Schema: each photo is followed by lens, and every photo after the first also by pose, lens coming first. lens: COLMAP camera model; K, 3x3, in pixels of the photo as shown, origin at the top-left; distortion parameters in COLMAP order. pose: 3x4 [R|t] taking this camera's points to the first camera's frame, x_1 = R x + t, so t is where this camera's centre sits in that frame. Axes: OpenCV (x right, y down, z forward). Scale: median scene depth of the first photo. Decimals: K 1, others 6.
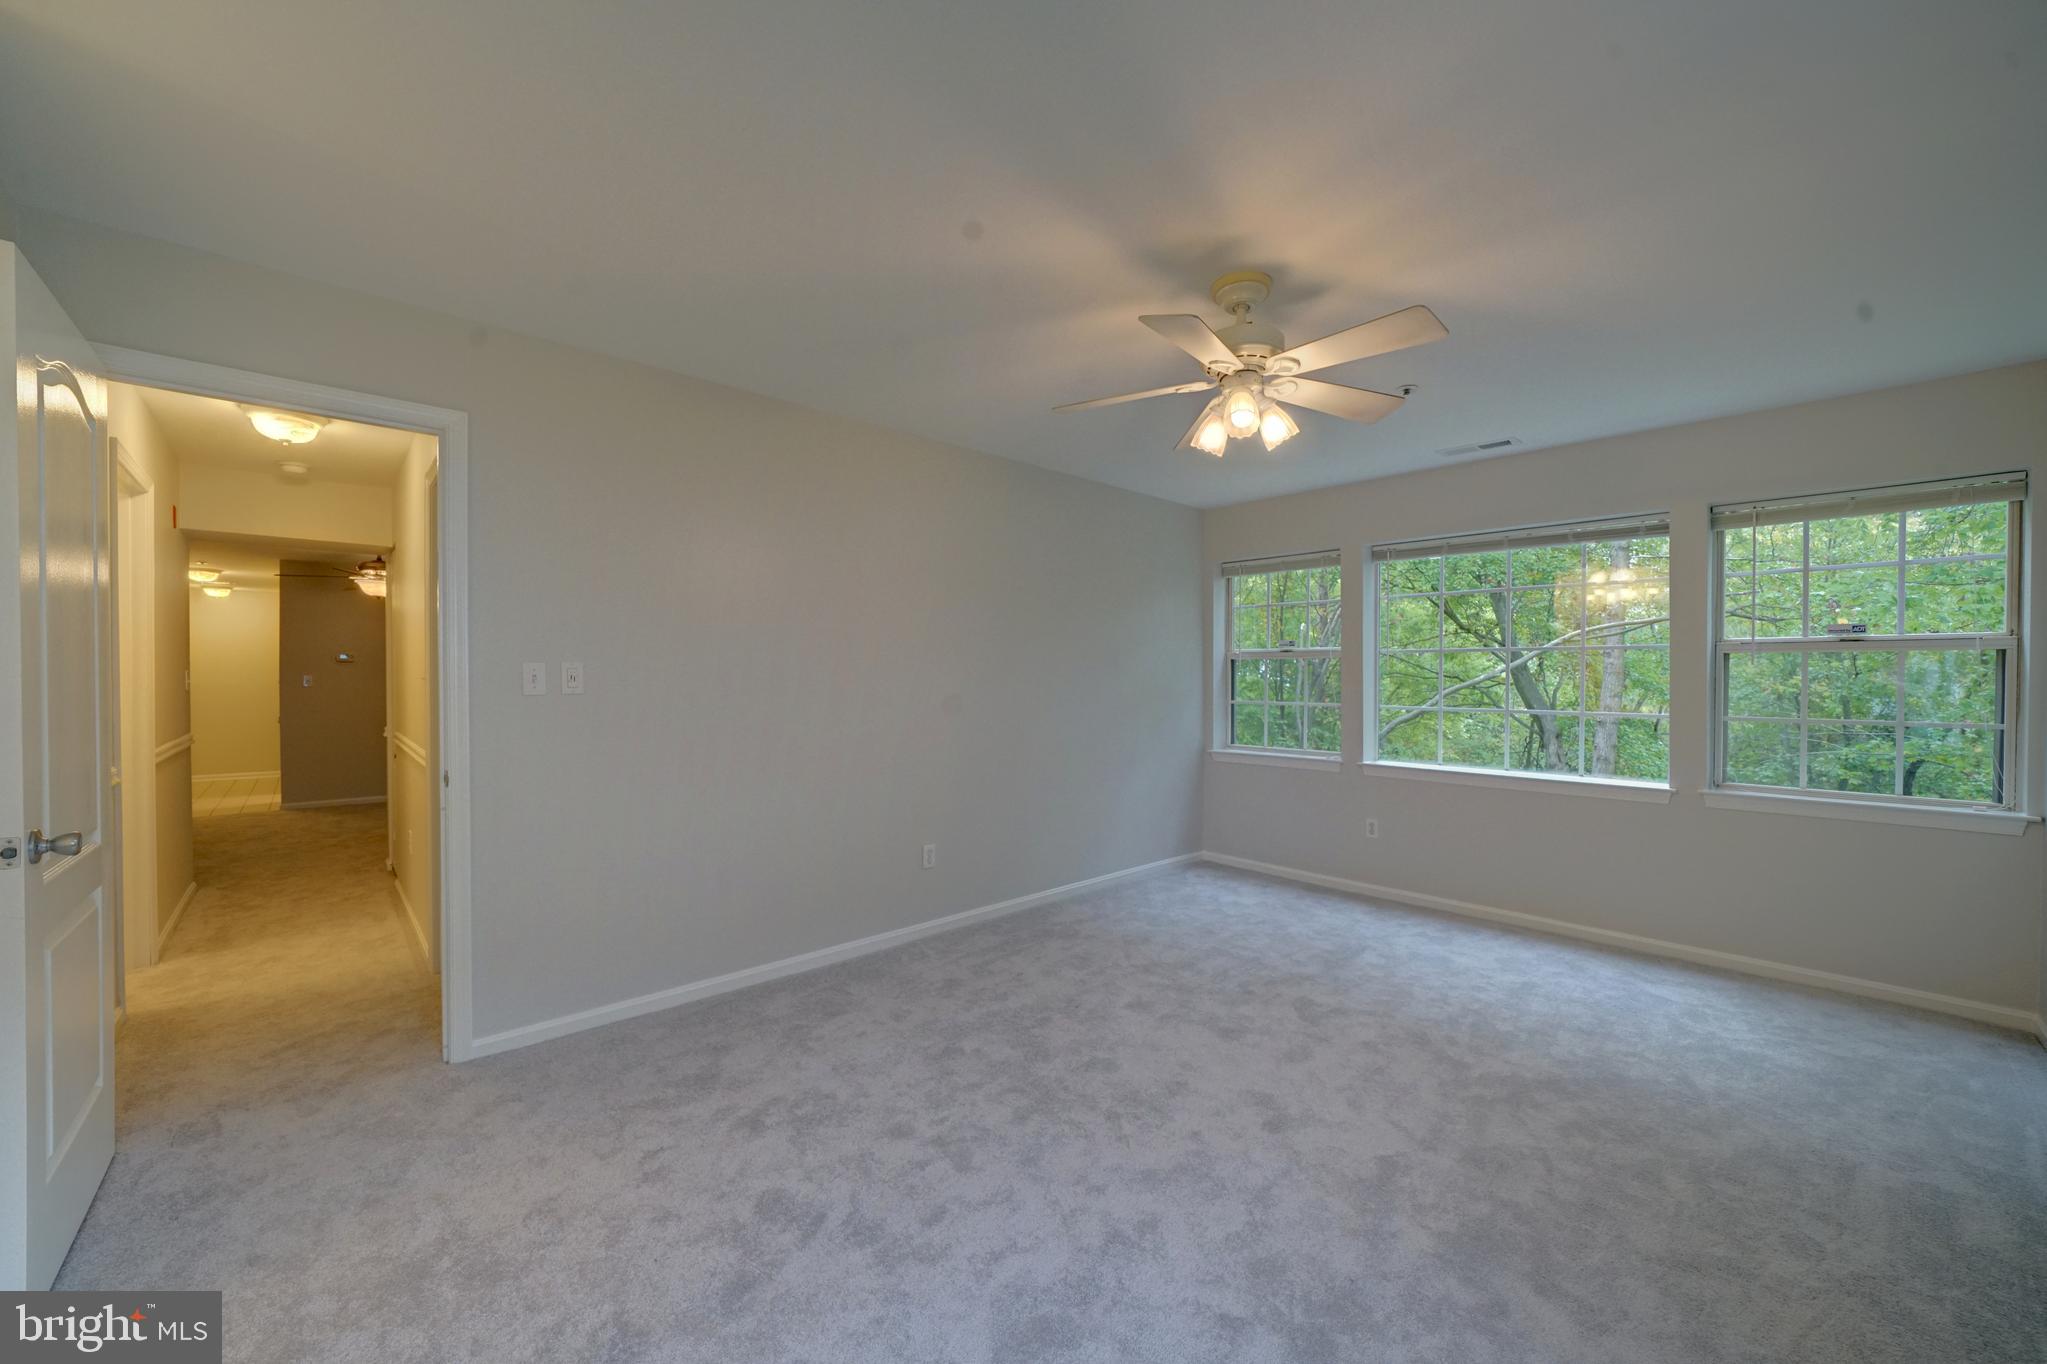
lens RADIAL K [[781.2, 0, 1023.5], [0, 781.2, 682.0], [0, 0, 1]] dist [-0.001658, -0.000160]
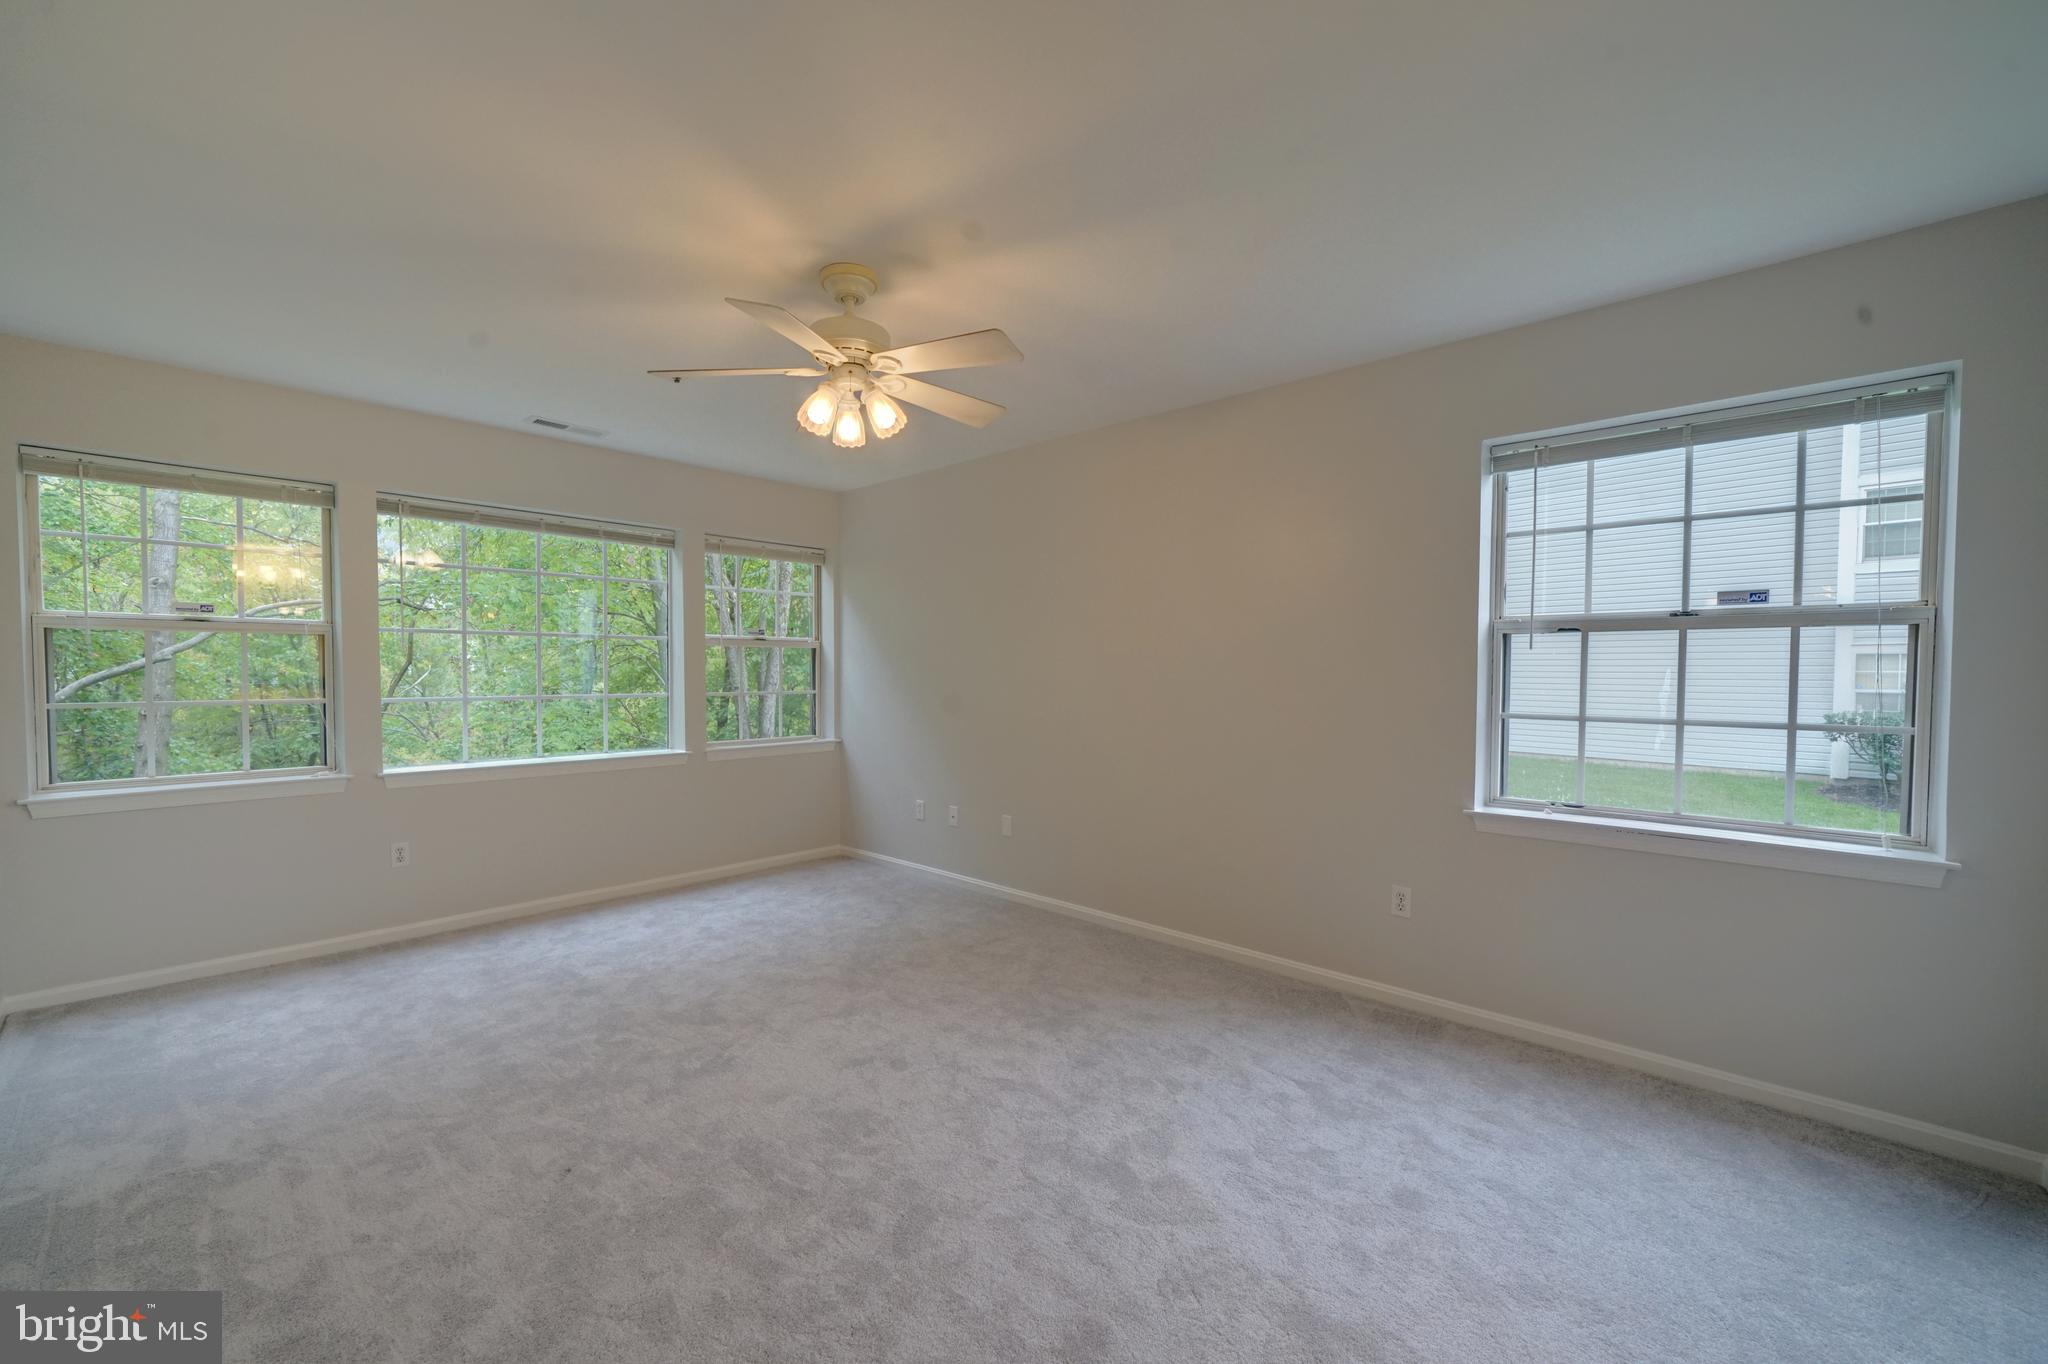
lens RADIAL K [[799.2, 0, 1031.0], [0, 799.2, 692.7], [0, 0, 1]] dist [0.001121, 0.000367]
pose [[-0.063271, -0.037919, 0.997276, -0.534417], [0.000901, 0.999275, 0.038052, -0.008713], [-0.997996, 0.003306, -0.063191, 0.568028]]
